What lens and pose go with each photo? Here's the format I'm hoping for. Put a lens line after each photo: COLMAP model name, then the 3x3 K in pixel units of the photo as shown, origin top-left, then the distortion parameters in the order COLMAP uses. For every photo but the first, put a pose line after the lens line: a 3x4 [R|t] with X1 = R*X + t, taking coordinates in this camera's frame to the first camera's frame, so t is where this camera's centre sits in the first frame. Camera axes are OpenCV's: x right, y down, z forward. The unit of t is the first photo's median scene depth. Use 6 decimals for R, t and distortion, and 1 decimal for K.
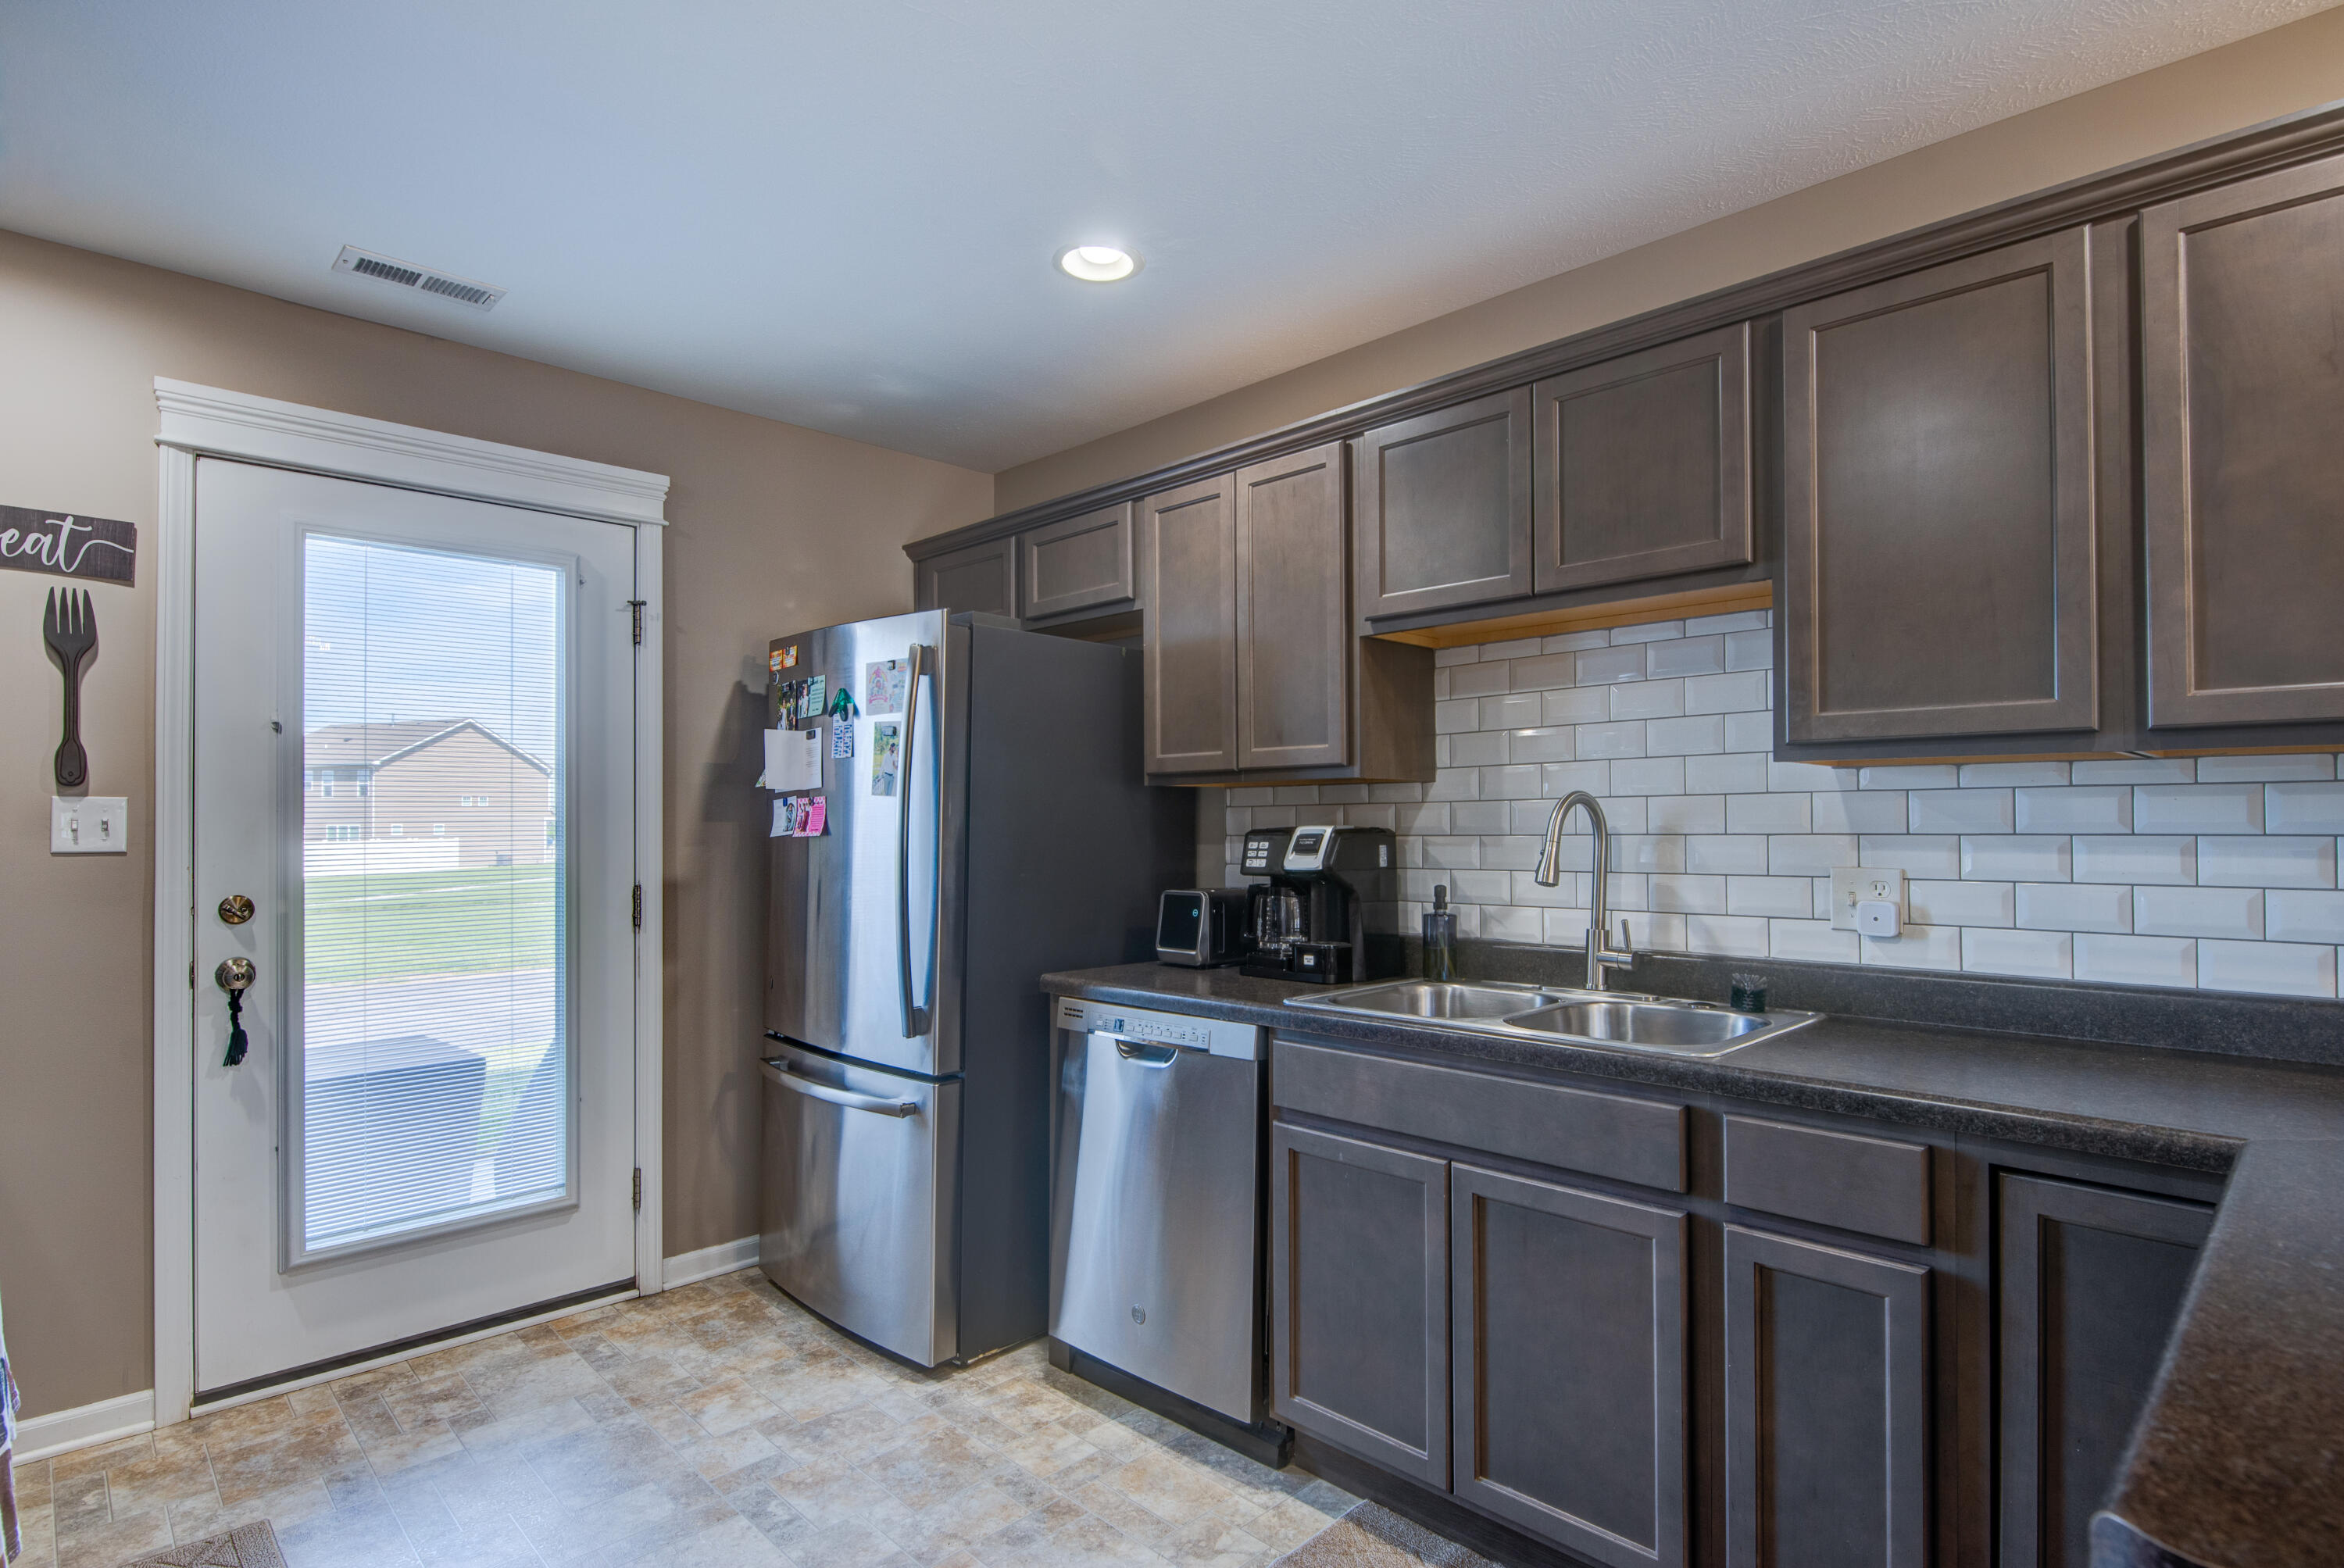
lens RADIAL K [[1206.7, 0, 1189.5], [0, 1206.7, 801.8], [0, 0, 1]] dist [0.008539, -0.006421]
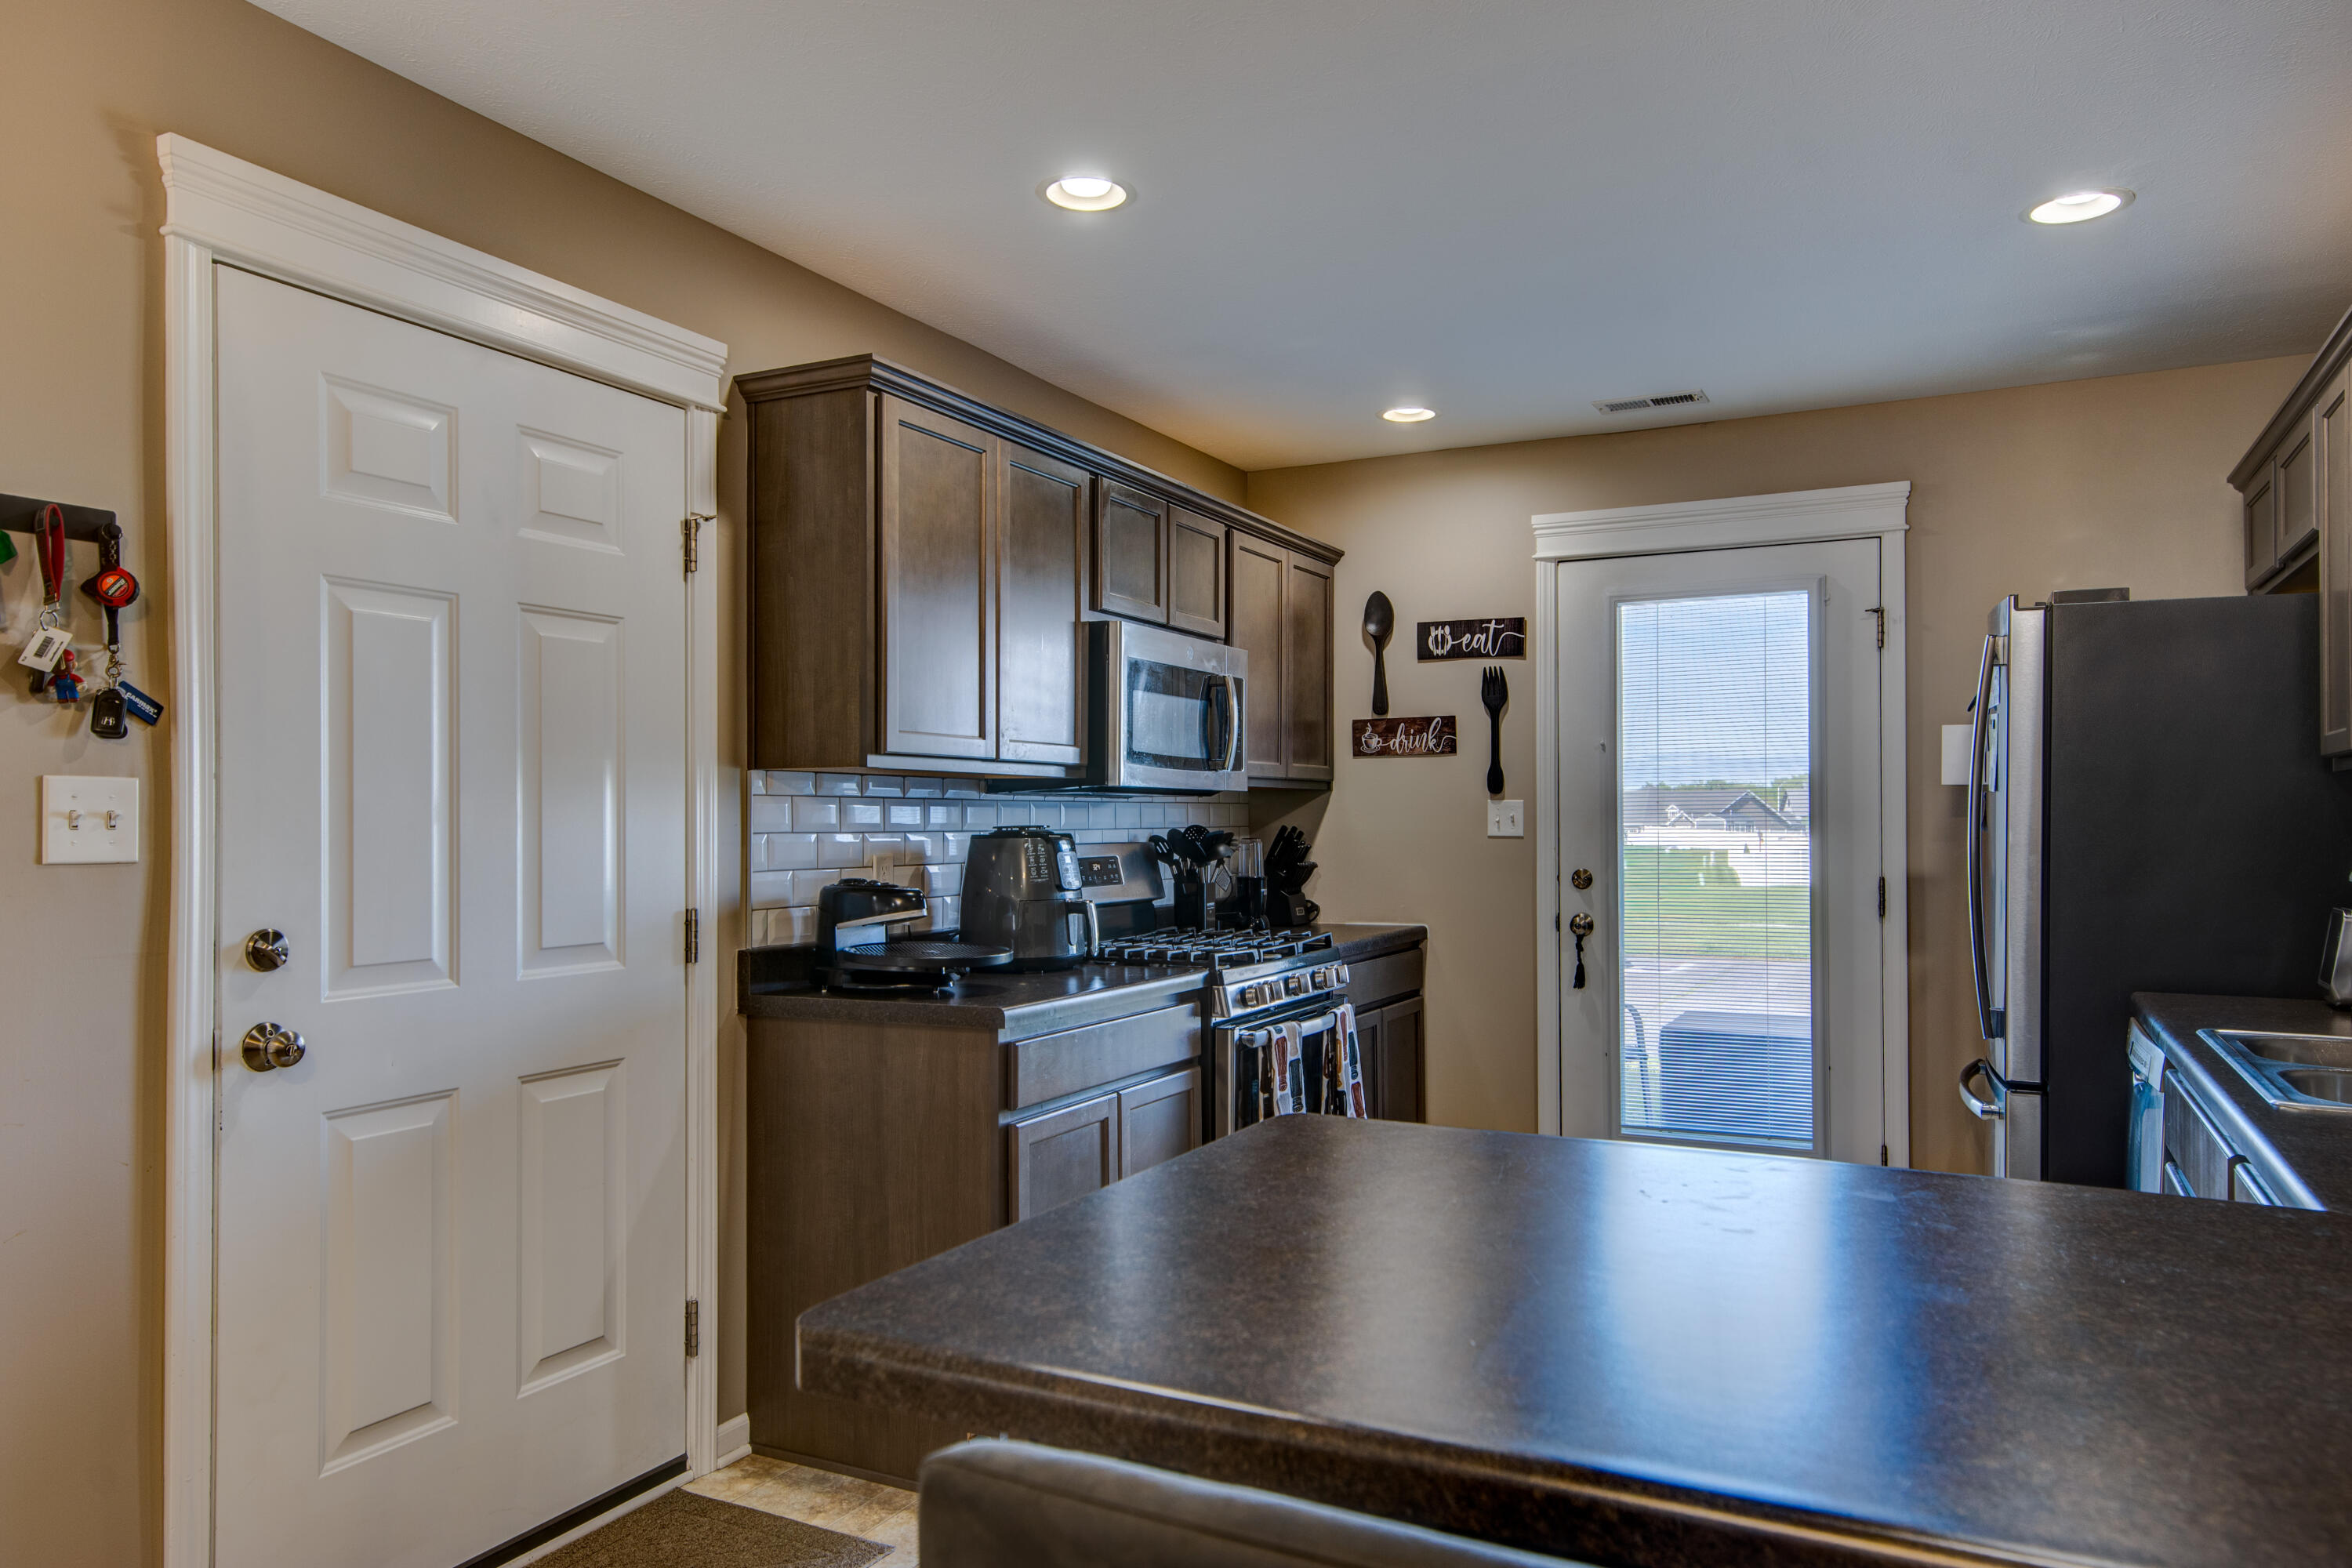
lens RADIAL K [[1588.6, 0, 1186.4], [0, 1588.6, 811.8], [0, 0, 1]] dist [0.023779, 0.000952]
pose [[0.313721, -0.002831, -0.949511, 0.819005], [0.012495, 0.999921, 0.001147, 0.003209], [0.949433, -0.012224, 0.313731, -0.017497]]
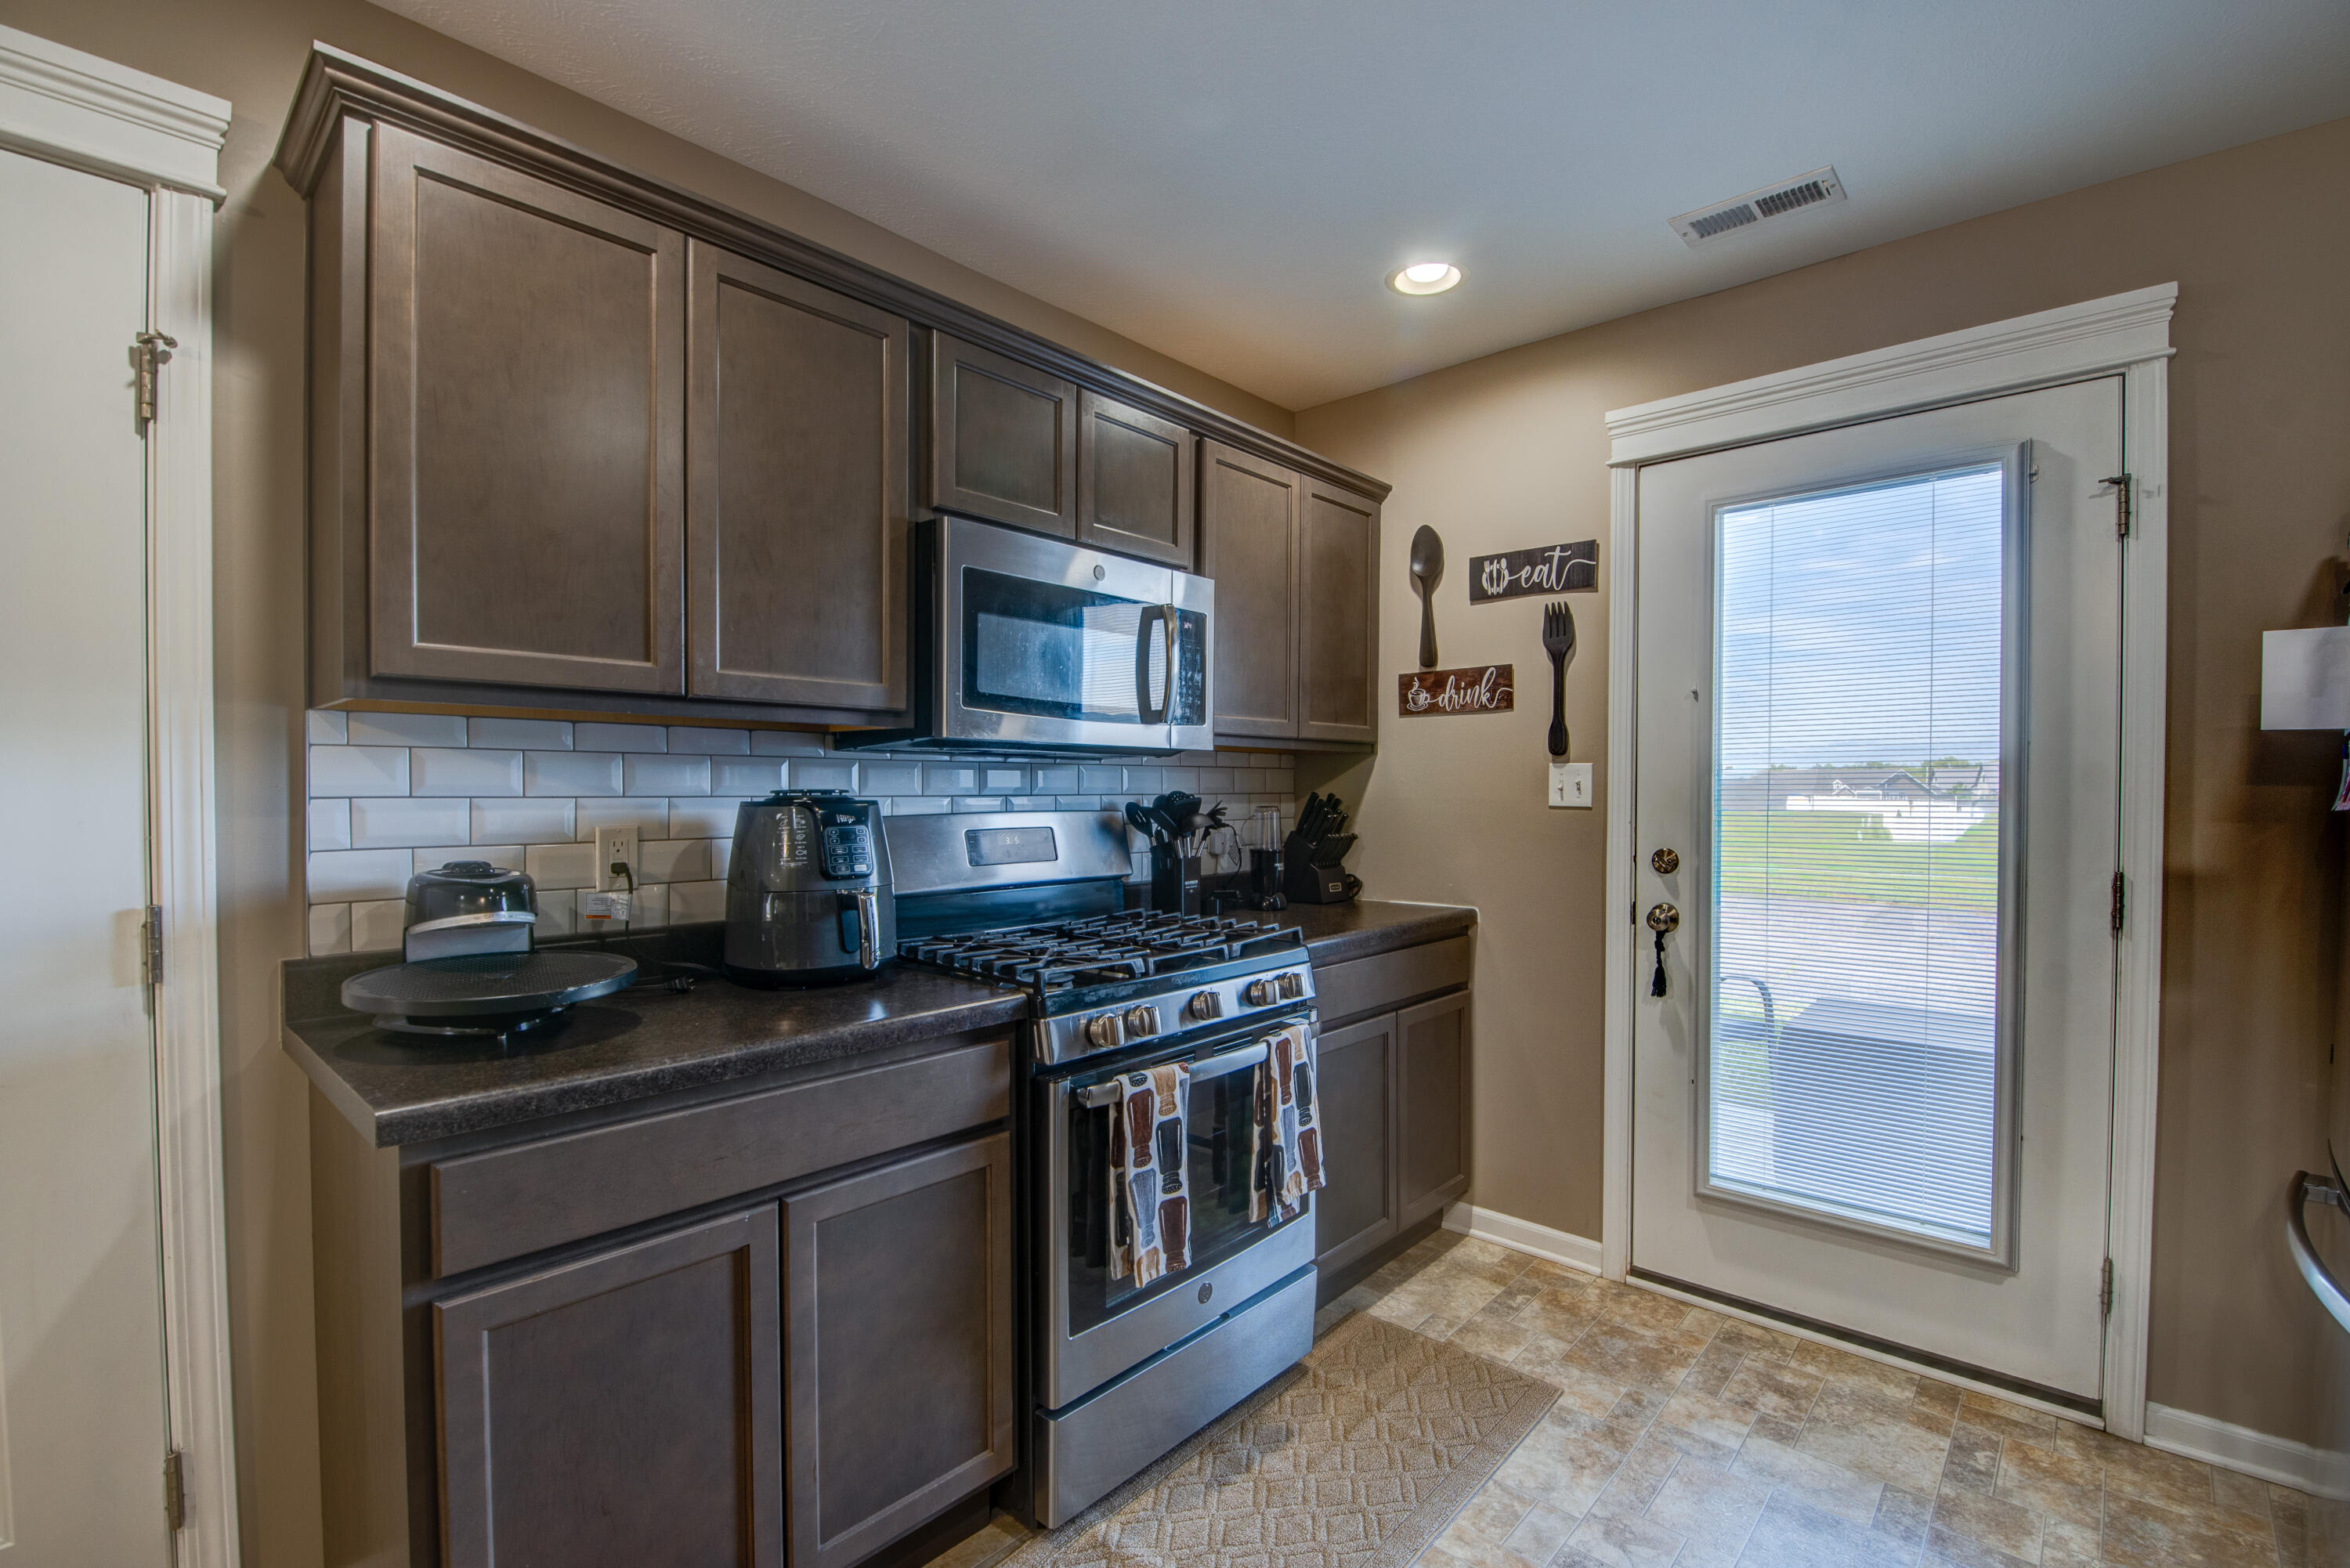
lens RADIAL K [[1038.8, 0, 1180.2], [0, 1038.8, 809.7], [0, 0, 1]] dist [-0.005884, -0.007233]
pose [[0.049364, 0.023434, -0.998506, 0.154583], [0.009070, 0.999673, 0.023909, 0.013968], [0.998740, -0.010237, 0.049135, 0.495606]]
